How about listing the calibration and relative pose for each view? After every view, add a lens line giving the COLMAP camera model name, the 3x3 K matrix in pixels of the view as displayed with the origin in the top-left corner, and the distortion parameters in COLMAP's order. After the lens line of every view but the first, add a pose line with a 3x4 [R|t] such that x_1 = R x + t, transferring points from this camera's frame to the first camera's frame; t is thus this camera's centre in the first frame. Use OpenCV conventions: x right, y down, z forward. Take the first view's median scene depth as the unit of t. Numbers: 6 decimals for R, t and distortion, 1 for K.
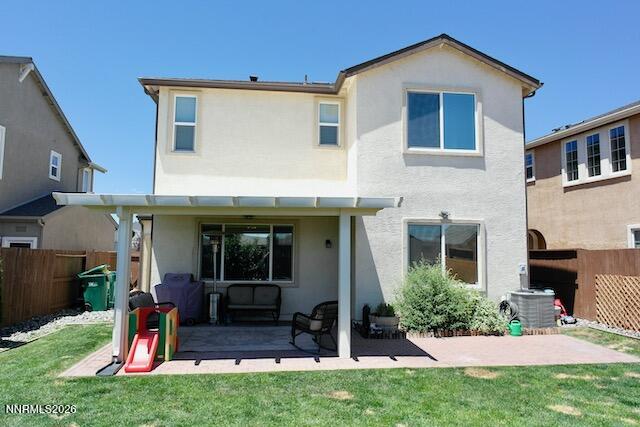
lens RADIAL K [[450.3, 0, 320.8], [0, 450.3, 213.4], [0, 0, 1]] dist [-0.009222, 0.011339]
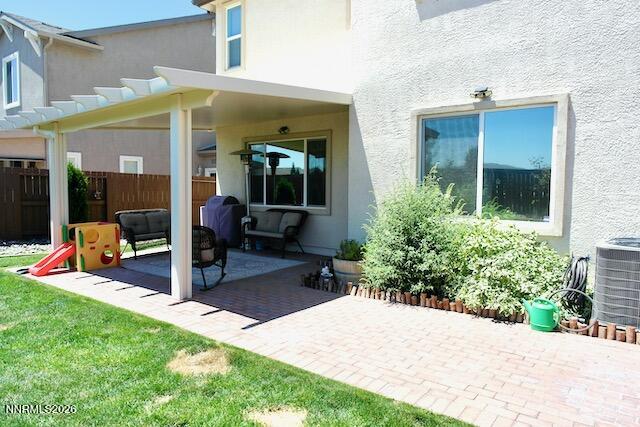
lens RADIAL K [[450.3, 0, 322.0], [0, 450.3, 213.0], [0, 0, 1]] dist [-0.009222, 0.011339]
pose [[0.701483, 0.036493, -0.711751, 0.519828], [0.058259, 0.992409, 0.108302, 0.074579], [0.710301, -0.117438, 0.694032, 0.451786]]
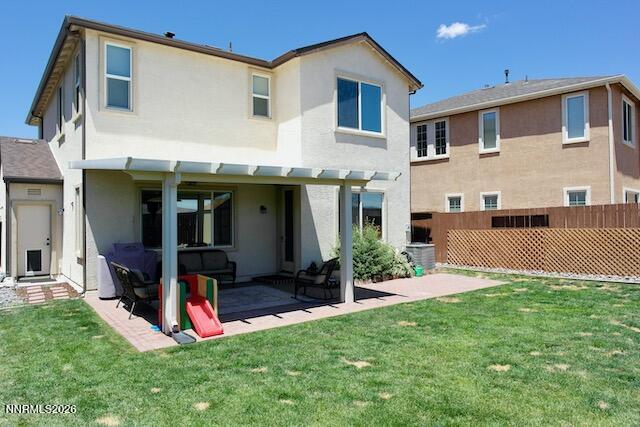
lens RADIAL K [[450.3, 0, 322.6], [0, 450.3, 210.9], [0, 0, 1]] dist [-0.009222, 0.011339]
pose [[0.857670, -0.010640, 0.514091, -0.430964], [-0.025890, 0.997624, 0.063840, -0.002044], [-0.513549, -0.068063, 0.855357, 0.009736]]
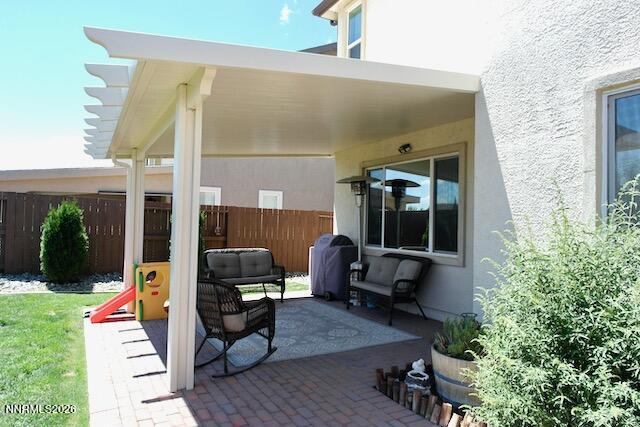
lens RADIAL K [[450.3, 0, 315.7], [0, 450.3, 211.3], [0, 0, 1]] dist [-0.009222, 0.011339]
pose [[0.352577, -0.025970, -0.935423, 0.402350], [0.059384, 0.998221, -0.005331, 0.092101], [0.933897, -0.053670, 0.353492, 0.668965]]
